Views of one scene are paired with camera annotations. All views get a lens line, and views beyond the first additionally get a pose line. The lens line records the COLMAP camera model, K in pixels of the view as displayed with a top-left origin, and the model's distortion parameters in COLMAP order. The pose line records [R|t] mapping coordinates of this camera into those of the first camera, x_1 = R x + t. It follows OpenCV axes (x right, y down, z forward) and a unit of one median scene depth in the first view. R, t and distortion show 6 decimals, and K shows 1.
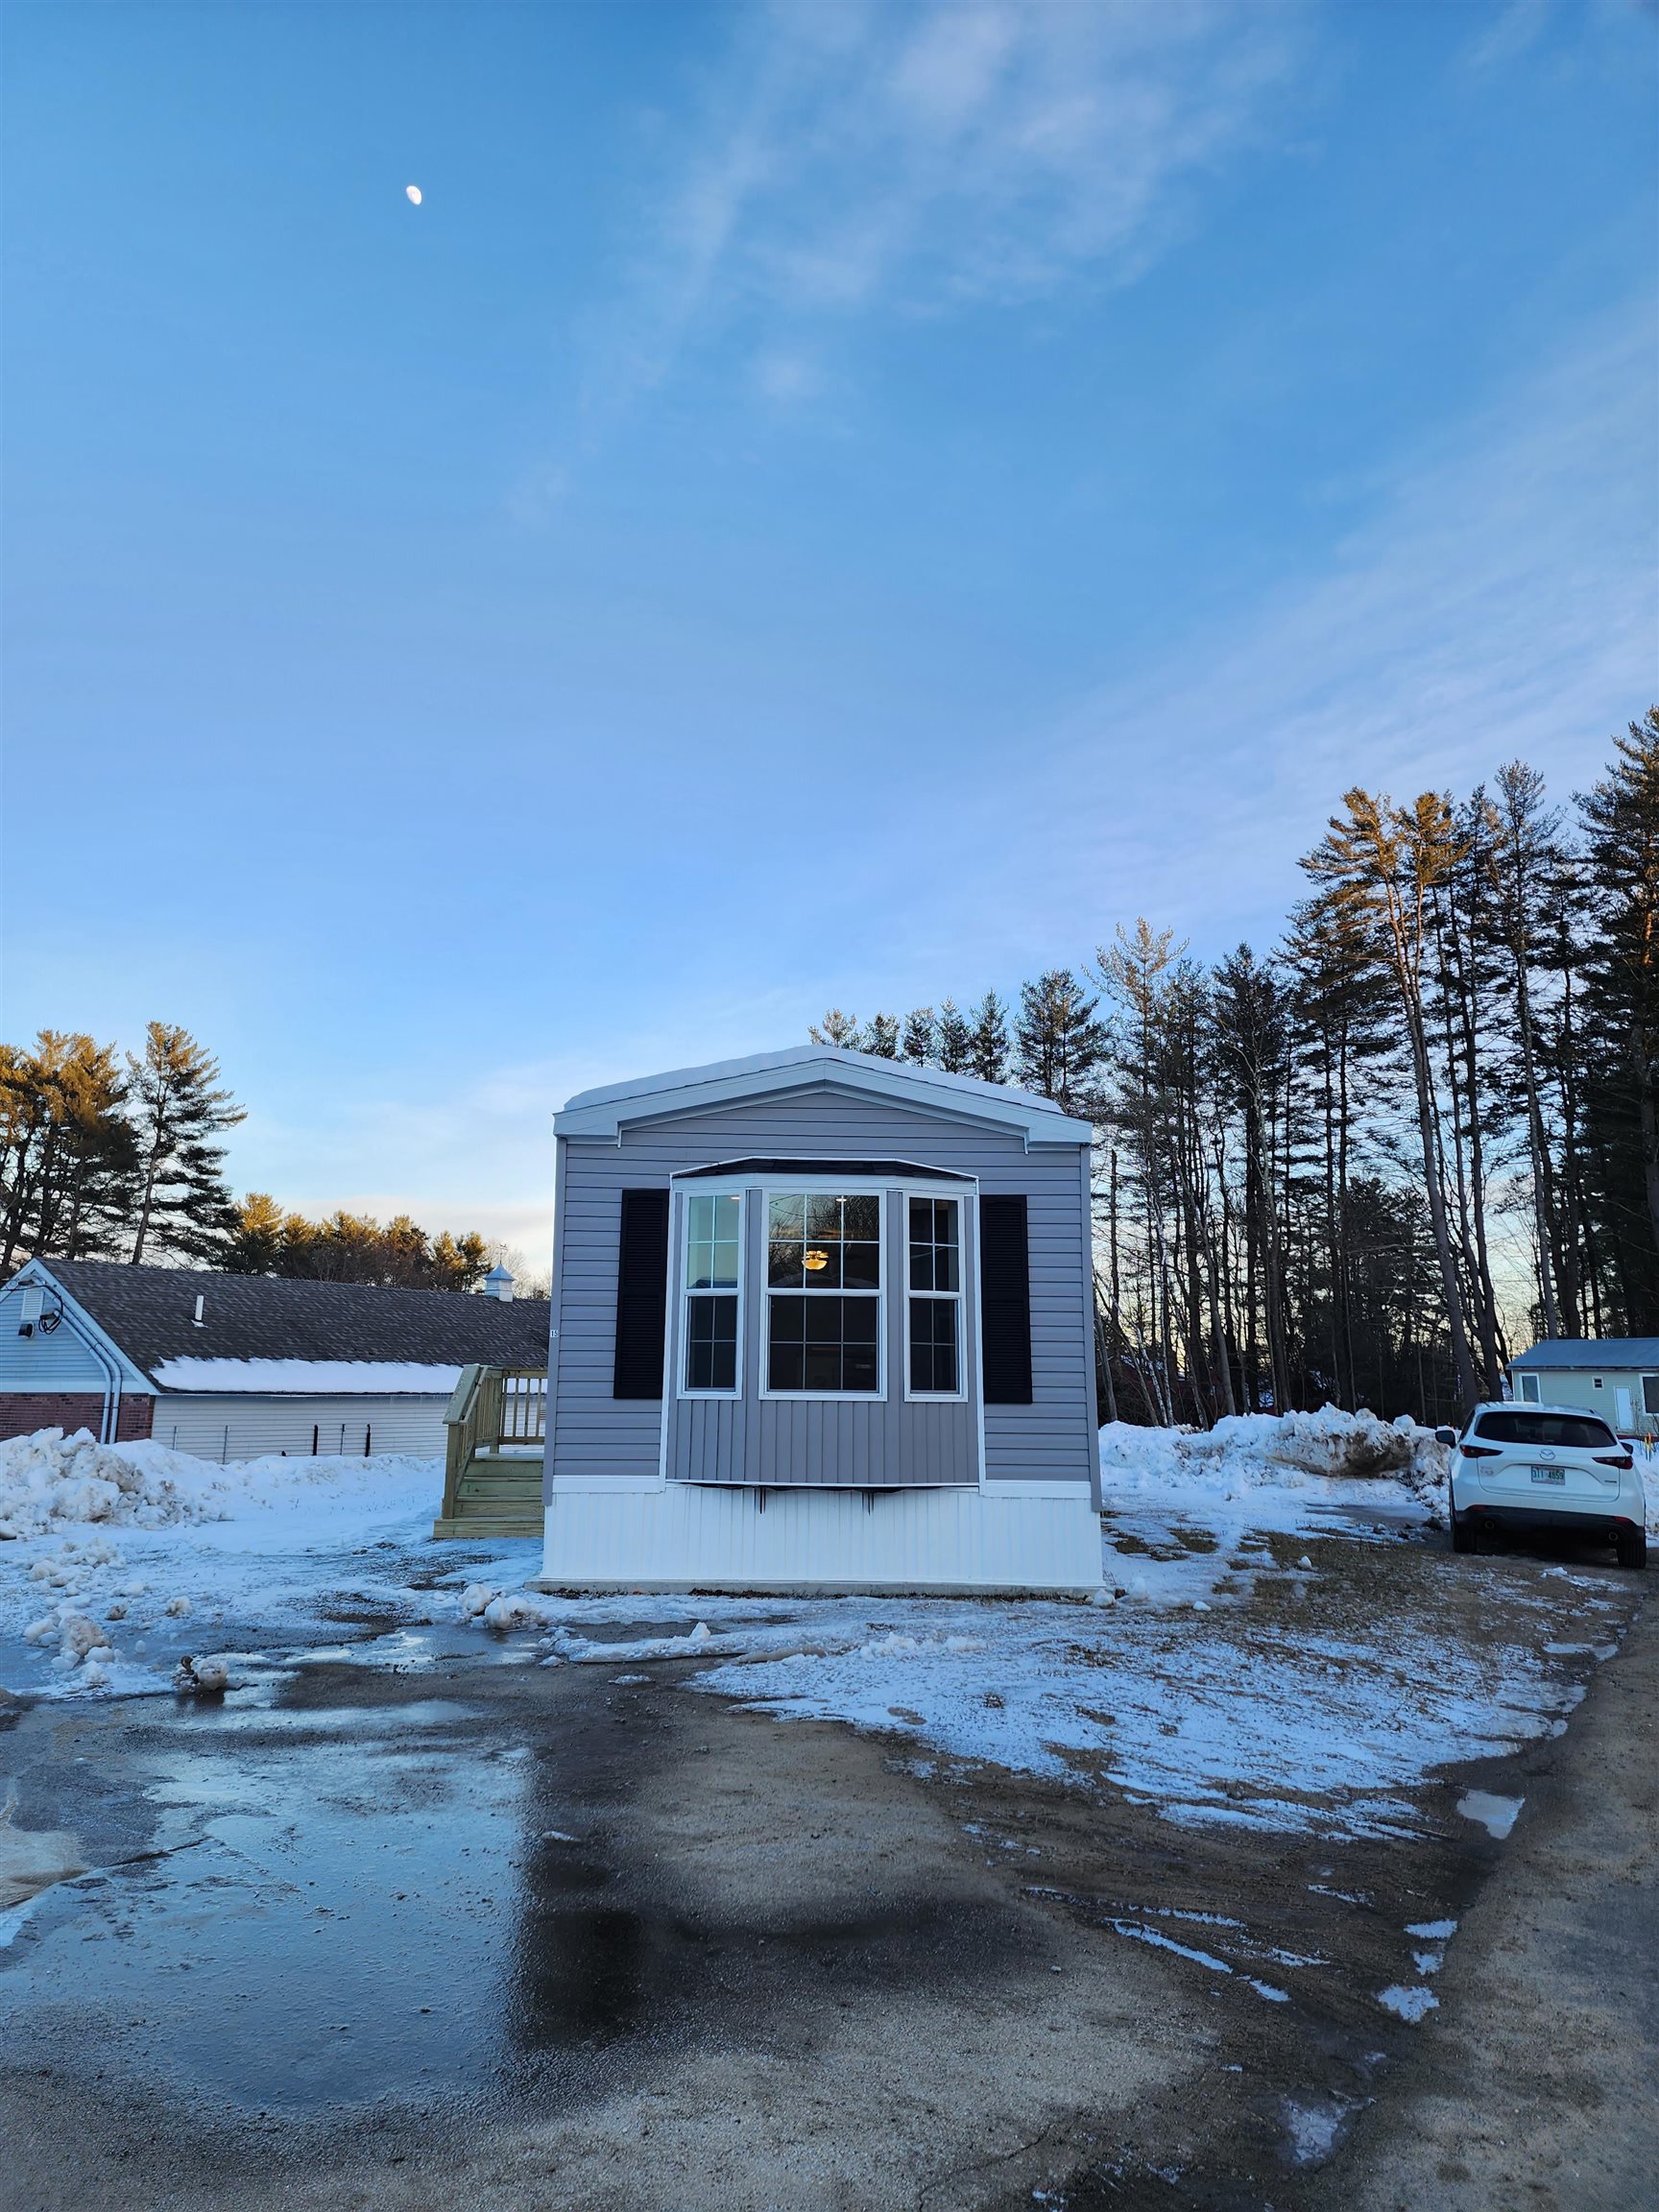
lens RADIAL K [[1477.3, 0, 819.7], [0, 1477.3, 1107.6], [0, 0, 1]] dist [0.119339, -0.138924]
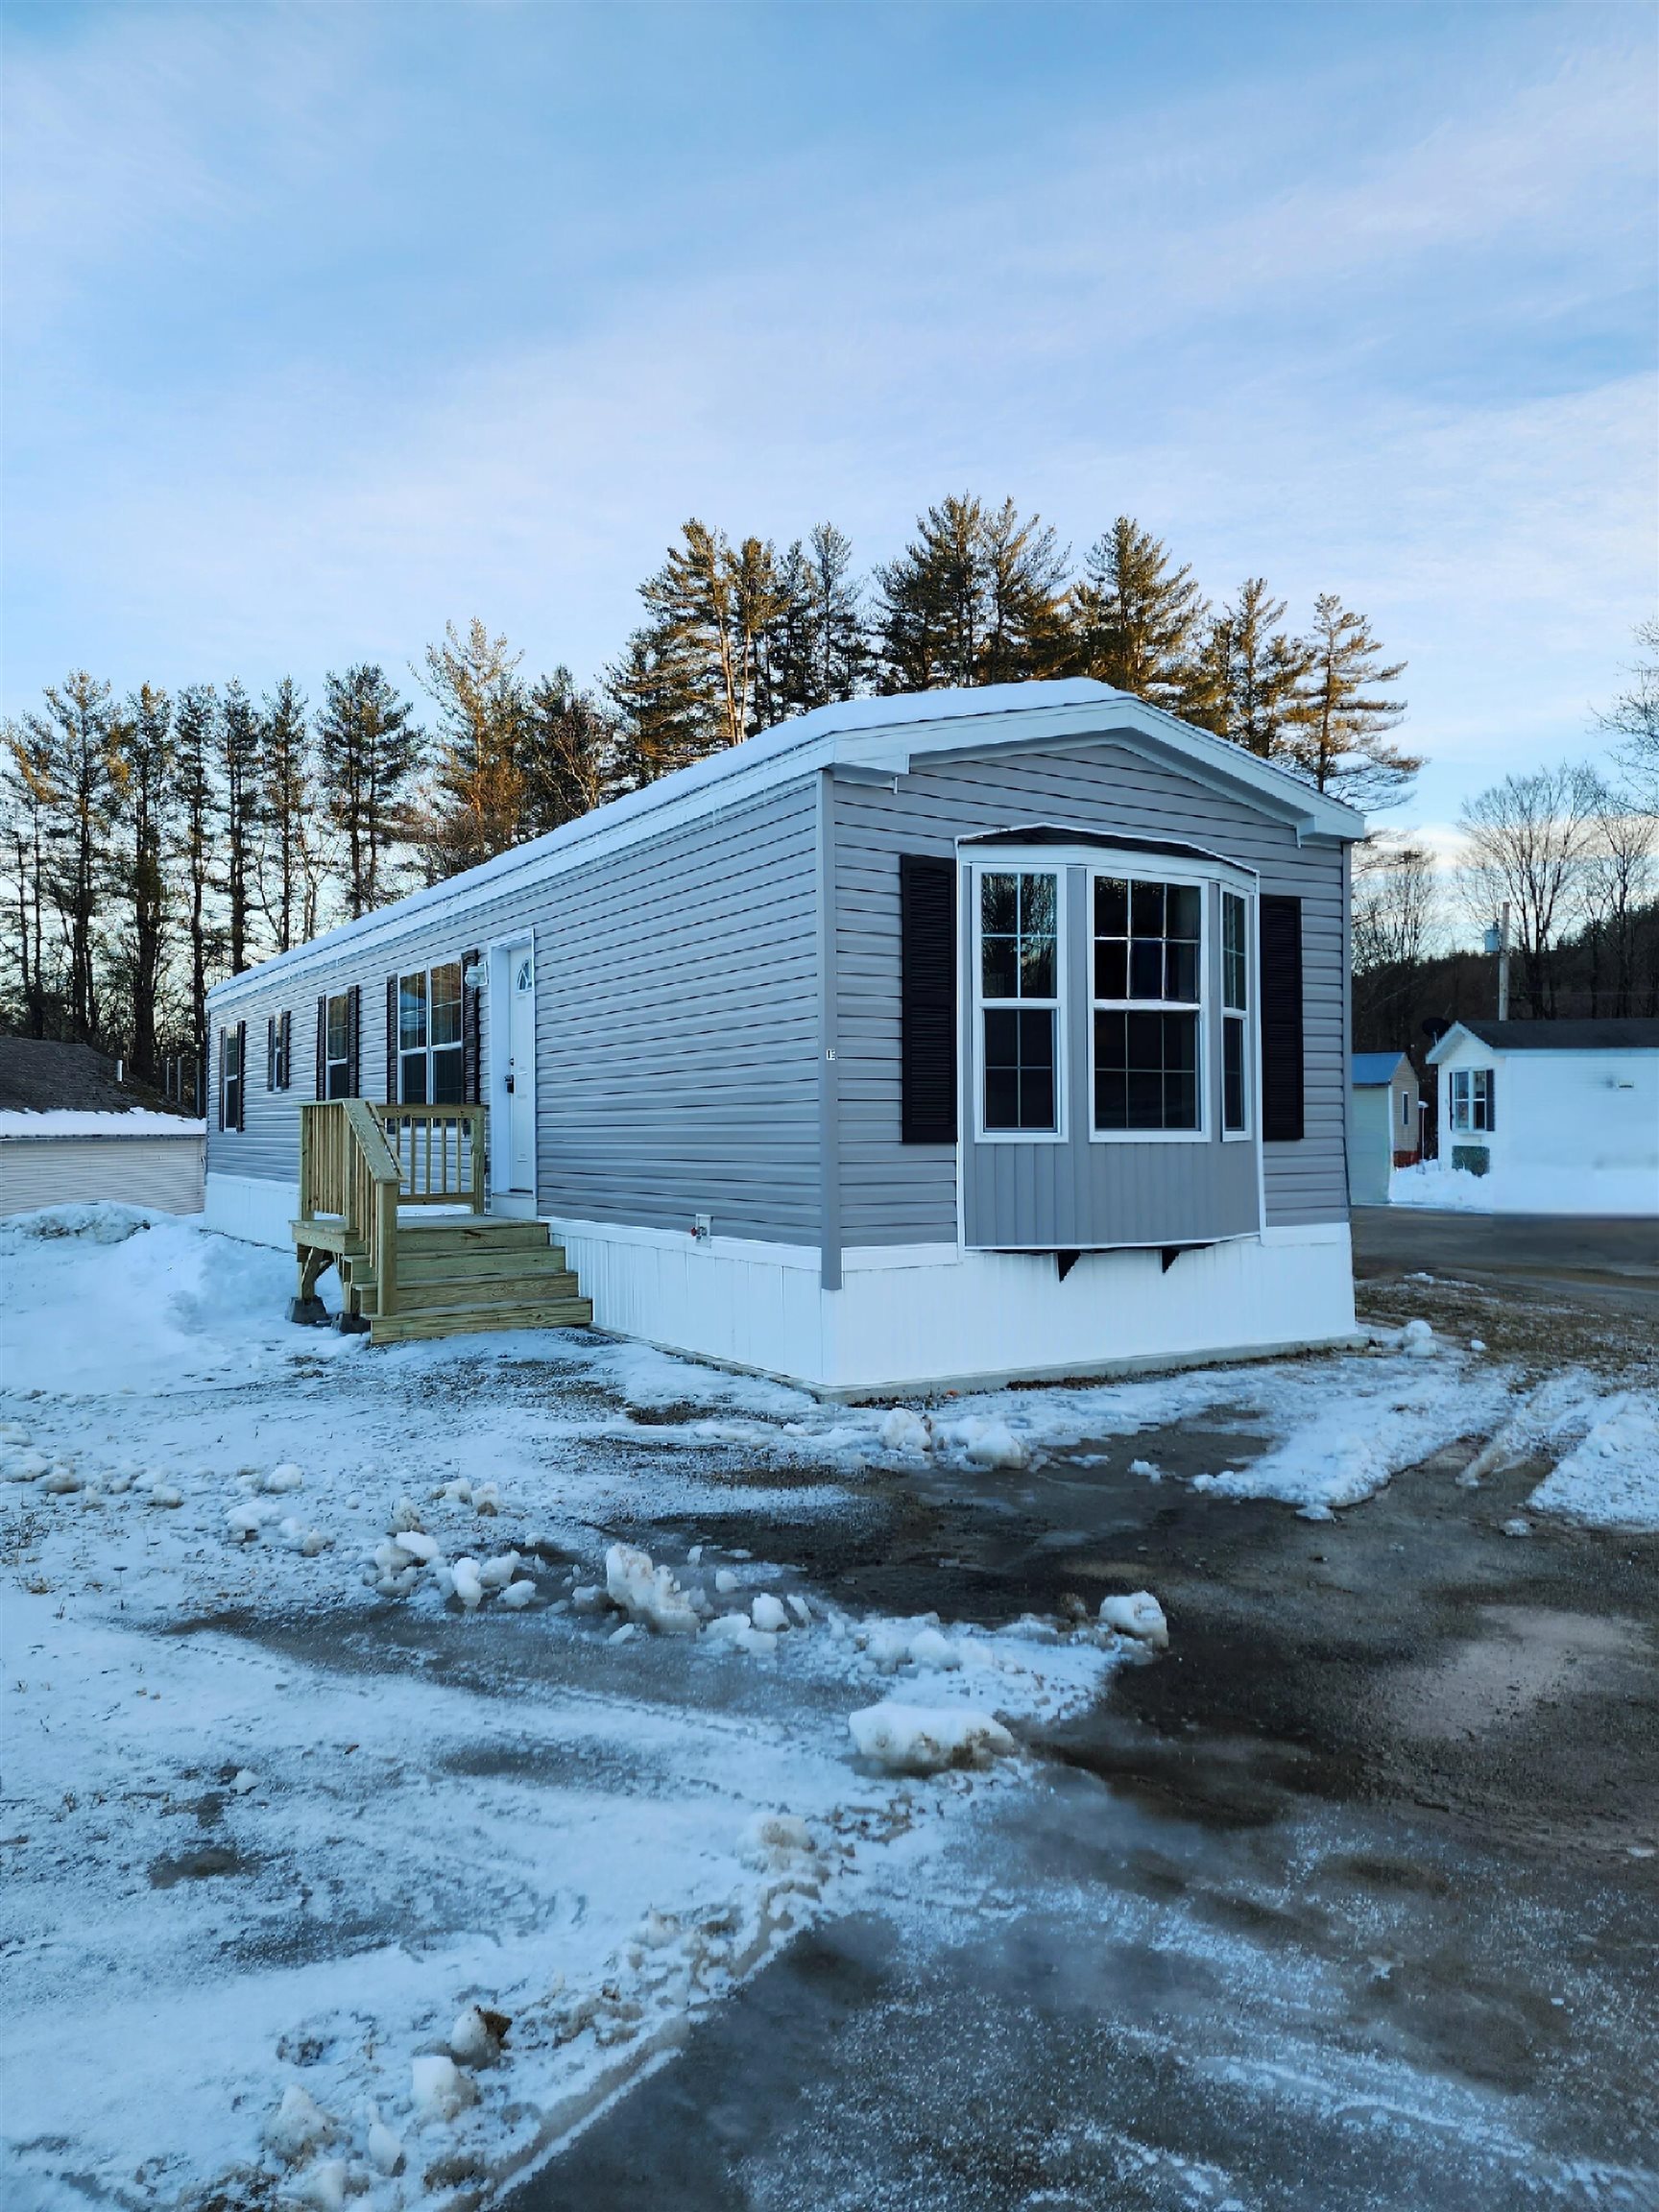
lens RADIAL K [[1477.3, 0, 819.7], [0, 1477.3, 1107.6], [0, 0, 1]] dist [0.119339, -0.138924]
pose [[0.862730, -0.006127, 0.505628, -0.518027], [-0.083511, 0.984470, 0.154420, 0.066915], [-0.498721, -0.175448, 0.848820, 0.388358]]
